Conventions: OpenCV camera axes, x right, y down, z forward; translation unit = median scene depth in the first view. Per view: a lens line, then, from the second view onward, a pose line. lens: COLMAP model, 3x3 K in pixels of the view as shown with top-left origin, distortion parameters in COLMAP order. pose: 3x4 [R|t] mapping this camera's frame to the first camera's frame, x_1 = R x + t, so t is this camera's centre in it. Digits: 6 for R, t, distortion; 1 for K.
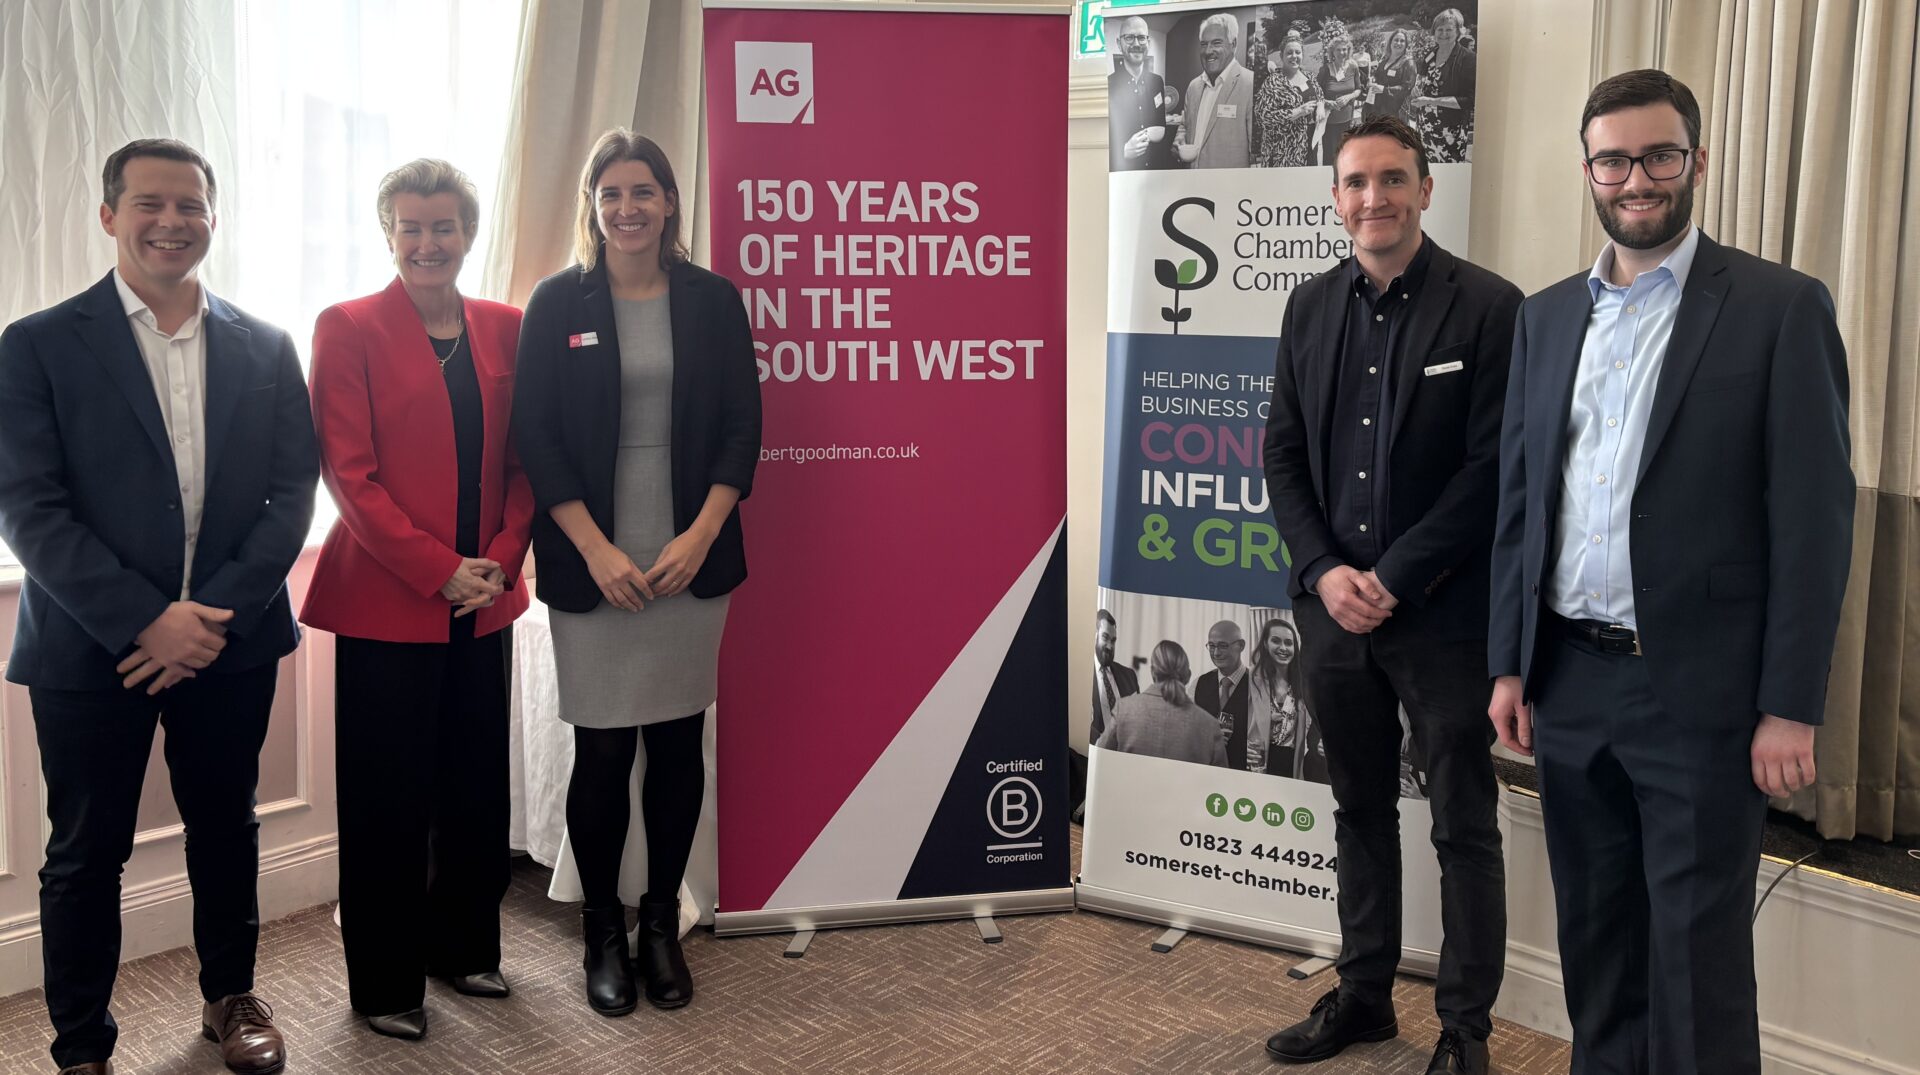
lens RADIAL K [[1556.5, 0, 1076.3], [0, 1556.5, 392.3], [0, 0, 1]] dist [0.094192, -0.005606]
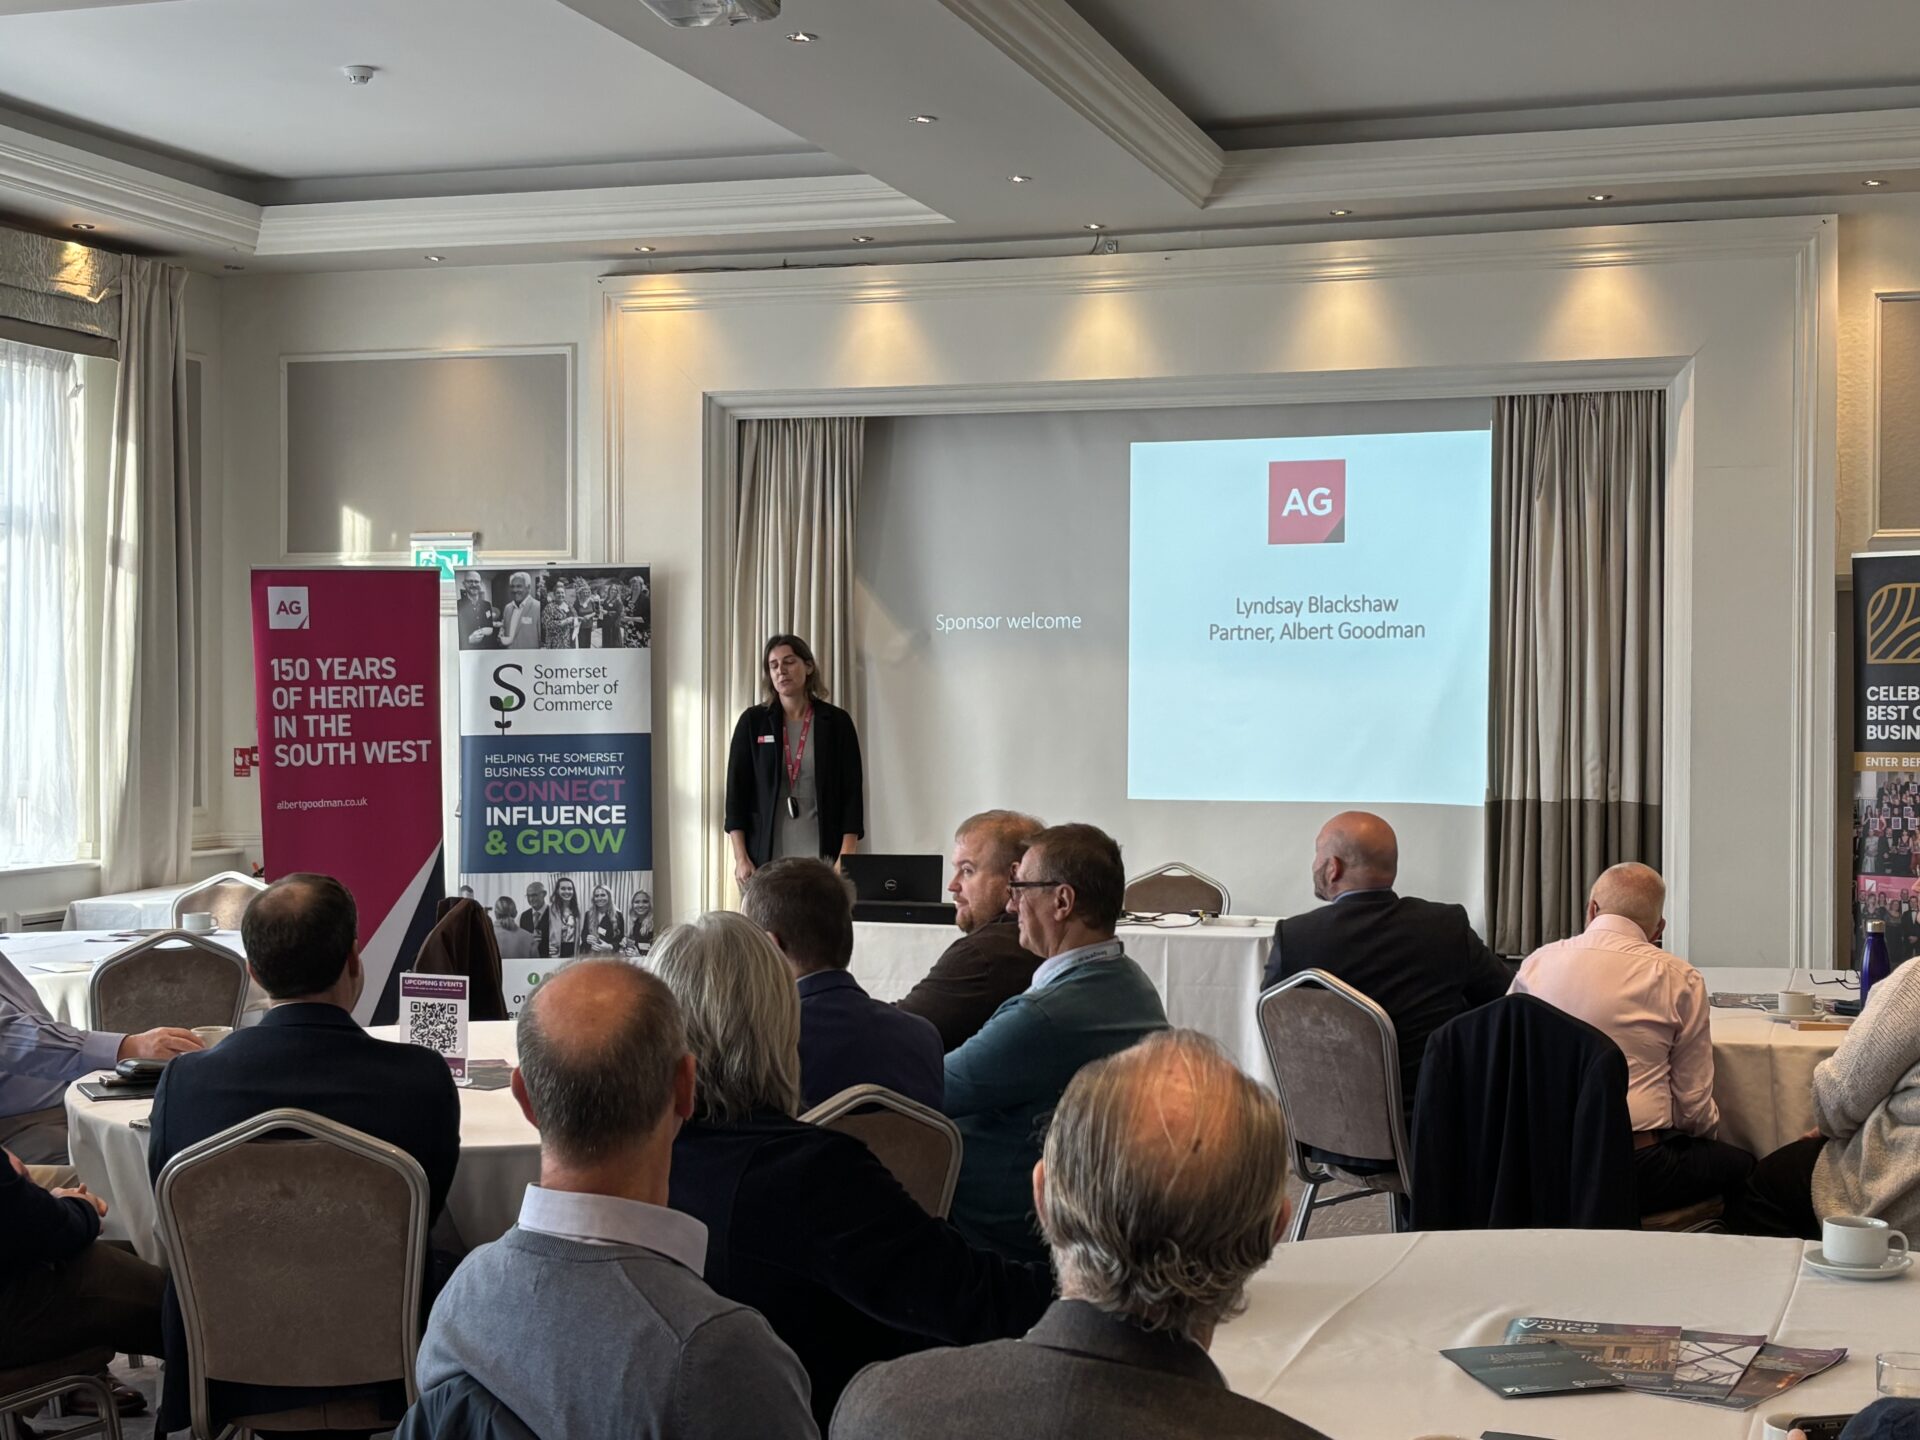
lens RADIAL K [[2490.2, 0, 960.0], [0, 2490.2, 720.0], [0, 0, 1]] dist [0.154943, -0.039599]
pose [[0.908106, -0.024632, 0.418015, -0.719173], [0.056555, 0.996336, -0.064153, 0.175578], [-0.414903, 0.081898, 0.906172, -2.045952]]
